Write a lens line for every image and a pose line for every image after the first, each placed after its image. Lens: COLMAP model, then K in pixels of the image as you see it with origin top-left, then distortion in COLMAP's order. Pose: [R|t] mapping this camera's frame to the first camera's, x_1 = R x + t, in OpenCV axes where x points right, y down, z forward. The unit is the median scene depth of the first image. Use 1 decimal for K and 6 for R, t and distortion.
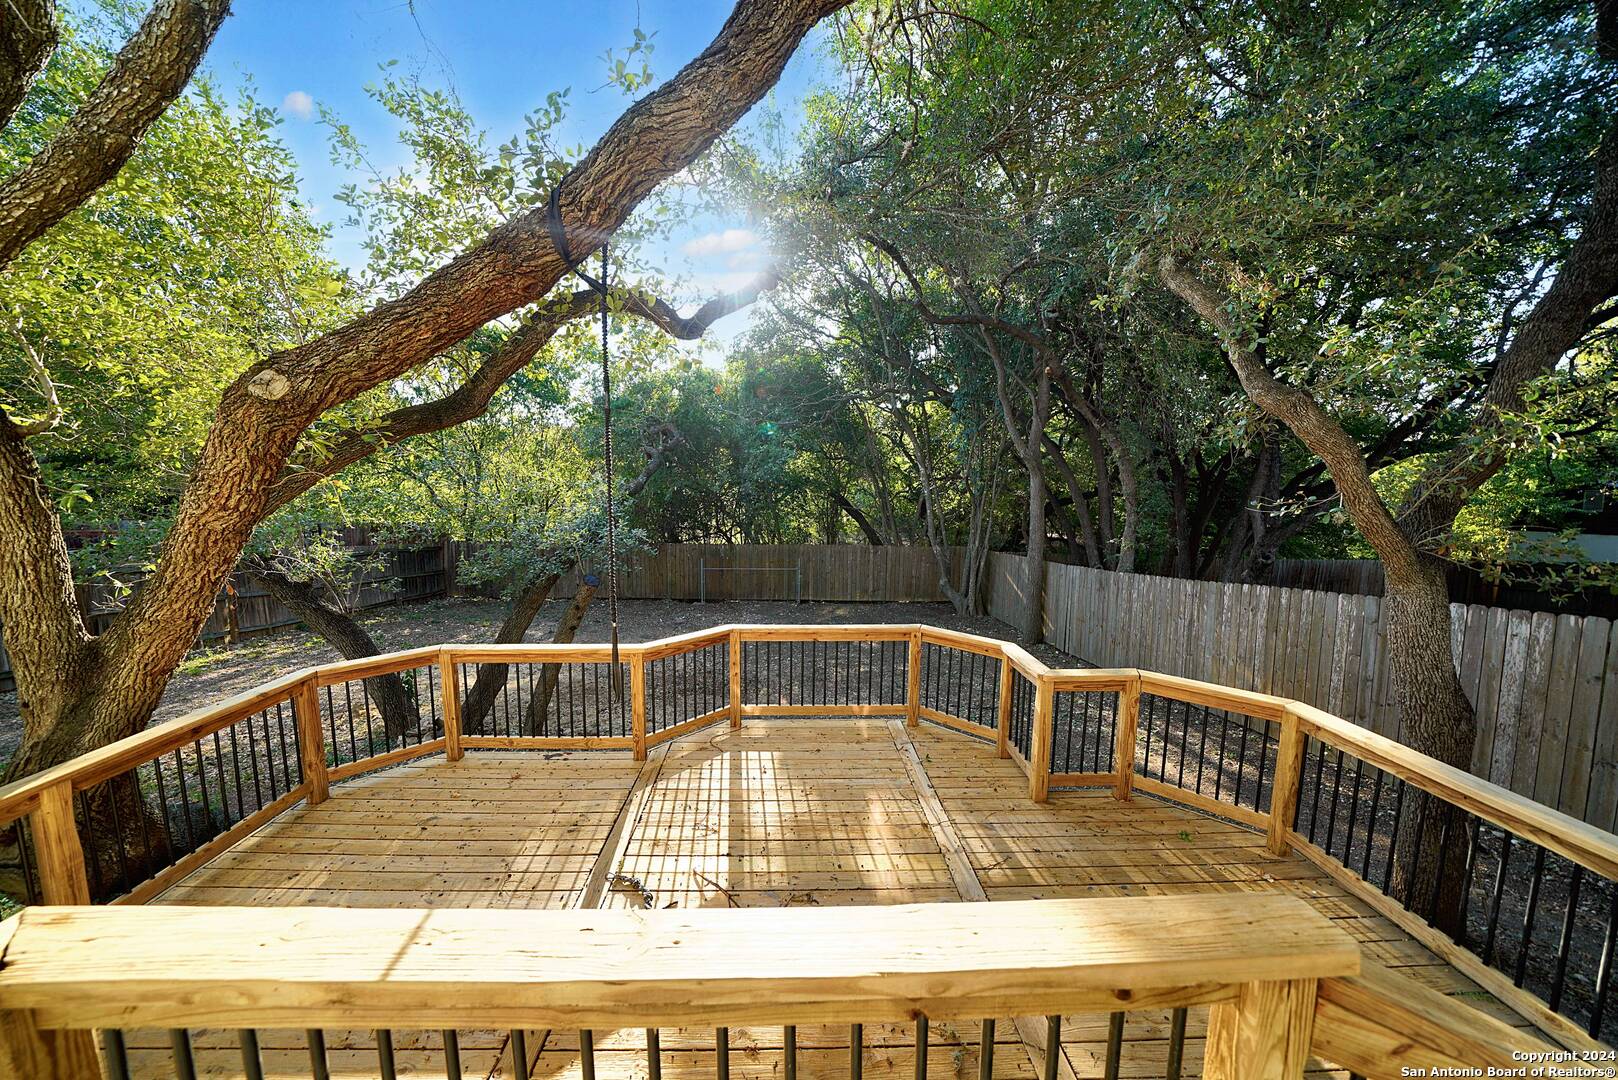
lens RADIAL K [[556.3, 0, 801.5], [0, 556.3, 541.2], [0, 0, 1]] dist [-0.019497, 0.001459]
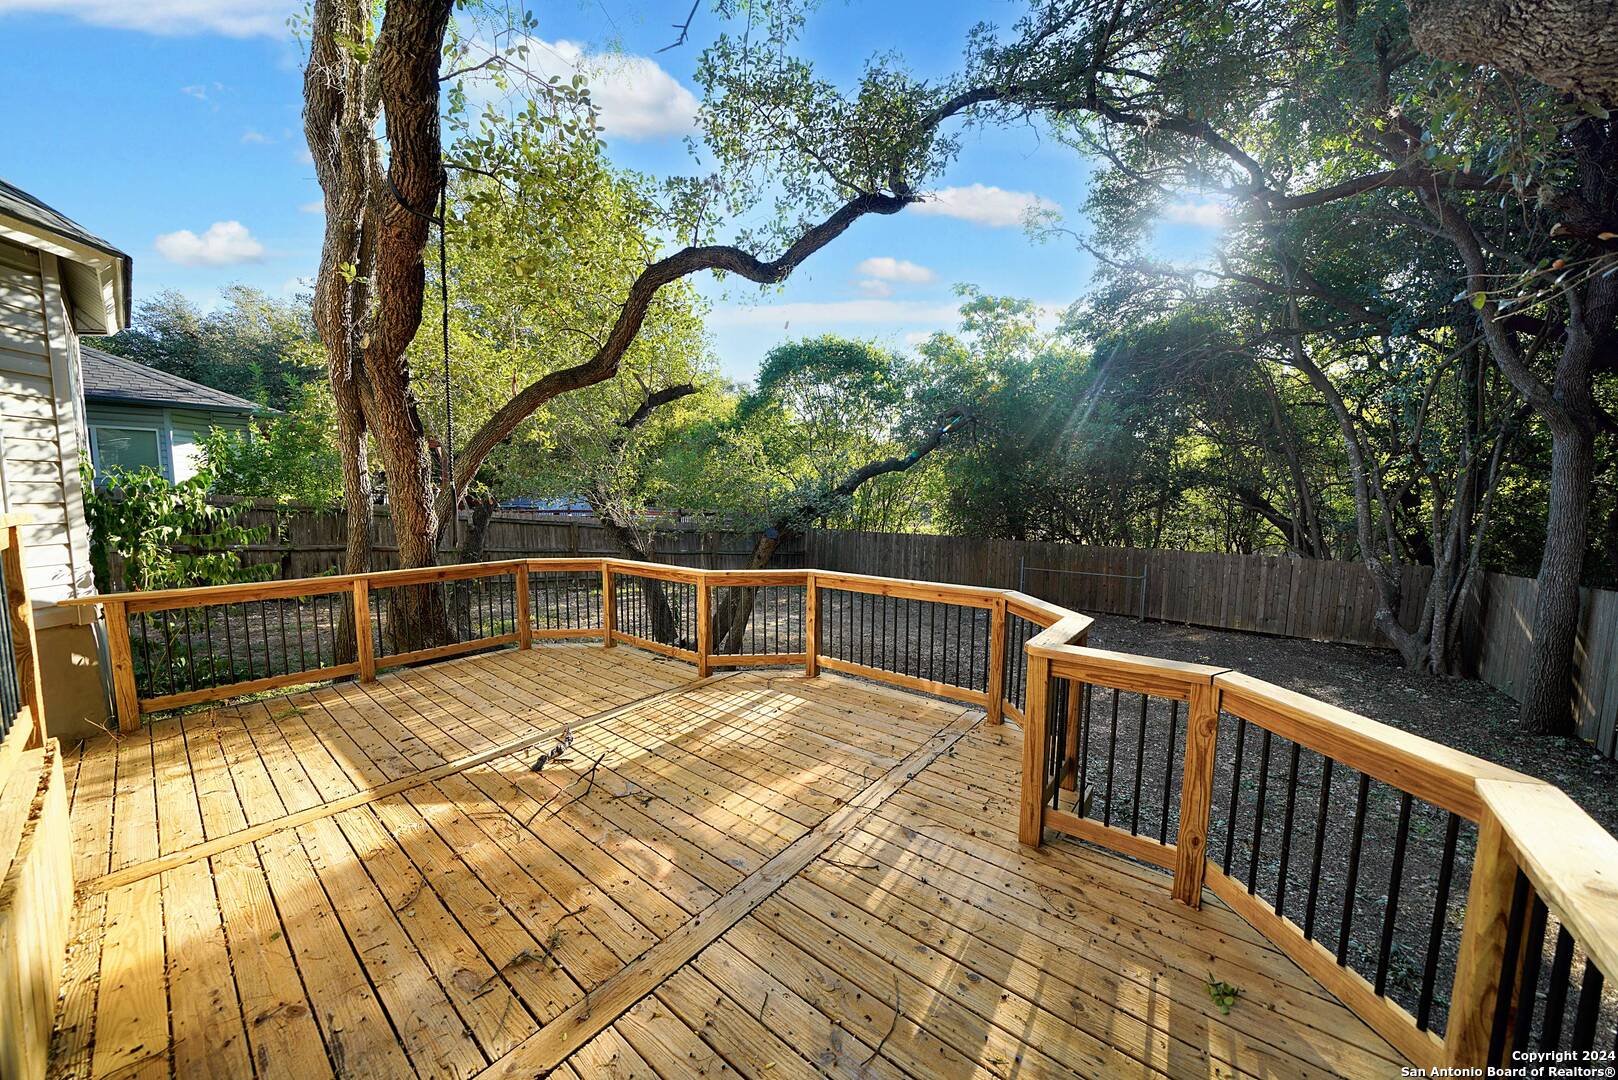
lens RADIAL K [[556.3, 0, 801.5], [0, 556.3, 550.8], [0, 0, 1]] dist [-0.019497, 0.001459]
pose [[0.760682, 0.059963, -0.646350, 0.542651], [-0.064038, 0.997799, 0.017202, 0.115237], [0.645959, 0.028305, 0.762847, 0.278108]]
